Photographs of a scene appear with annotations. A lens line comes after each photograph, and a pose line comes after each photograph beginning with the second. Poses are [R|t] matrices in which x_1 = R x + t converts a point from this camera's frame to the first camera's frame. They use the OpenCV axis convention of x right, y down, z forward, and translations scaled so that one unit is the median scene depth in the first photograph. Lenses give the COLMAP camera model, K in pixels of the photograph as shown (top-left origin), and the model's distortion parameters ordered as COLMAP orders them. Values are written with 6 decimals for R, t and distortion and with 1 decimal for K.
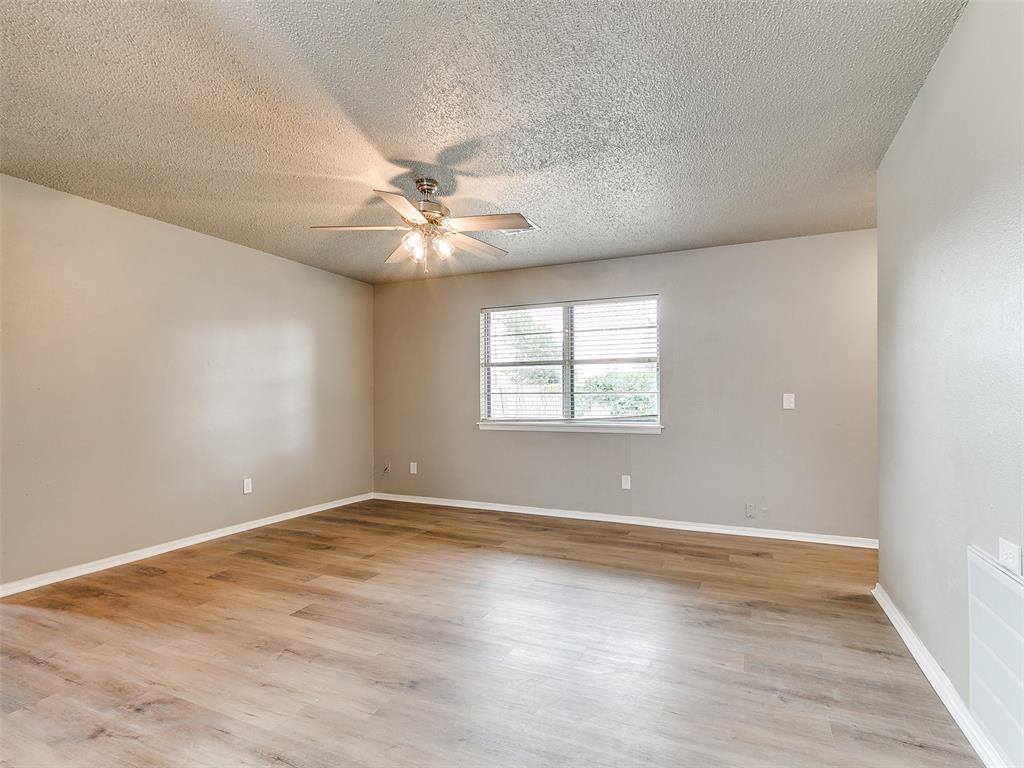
lens RADIAL K [[528.3, 0, 497.4], [0, 528.3, 391.0], [0, 0, 1]] dist [0.005048, -0.003783]
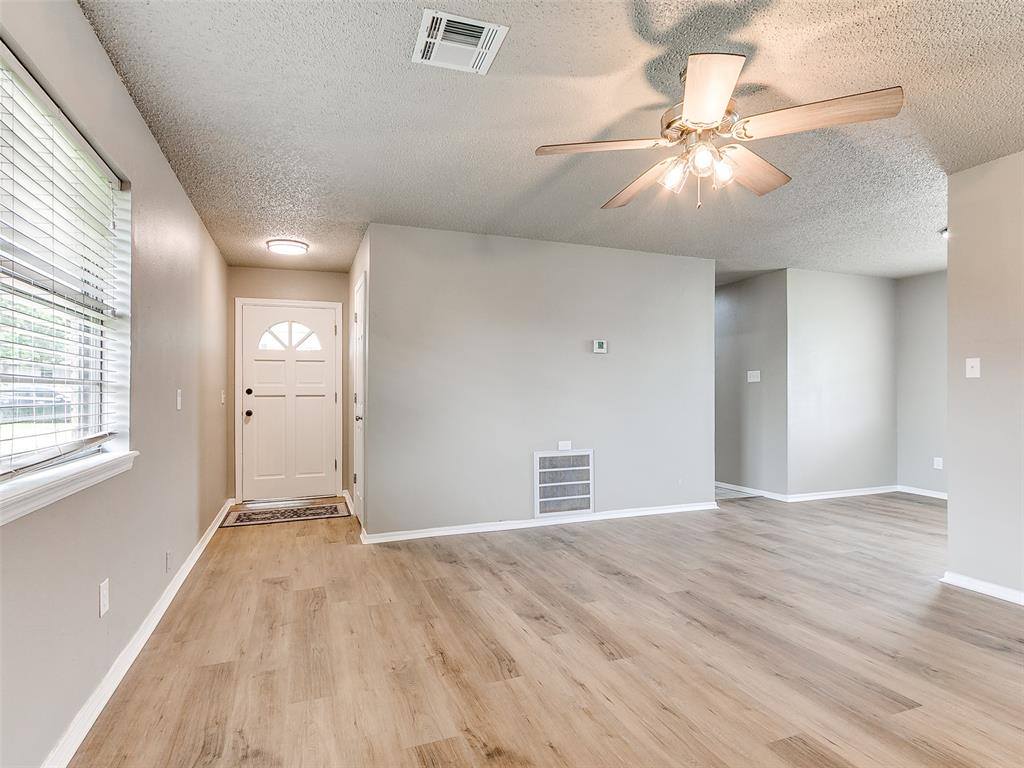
lens RADIAL K [[528.3, 0, 505.0], [0, 528.3, 391.7], [0, 0, 1]] dist [0.005048, -0.003783]
pose [[-0.727583, 0.007474, 0.685979, -0.340064], [-0.005914, 0.999835, -0.017167, 0.020235], [-0.685994, -0.016547, -0.727419, 1.352038]]
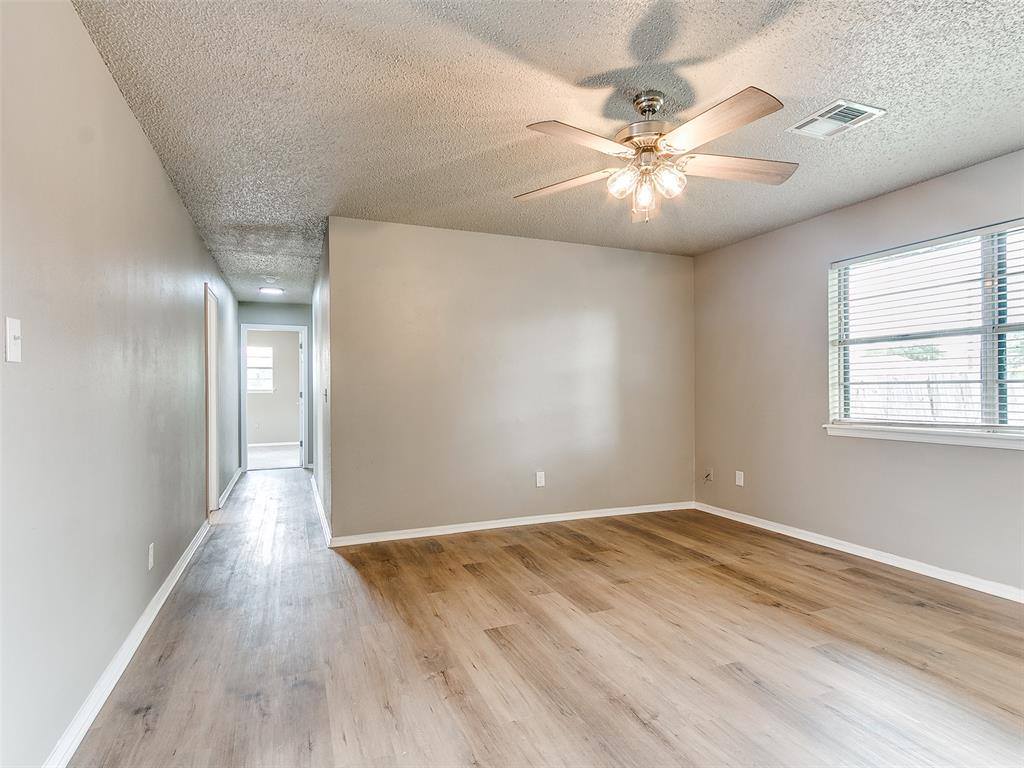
lens RADIAL K [[528.3, 0, 496.2], [0, 528.3, 392.0], [0, 0, 1]] dist [0.005048, -0.003783]
pose [[0.731449, -0.000226, -0.681896, 0.174875], [0.012561, 0.999835, 0.013142, 0.001196], [0.681780, -0.018178, 0.731331, 0.256061]]
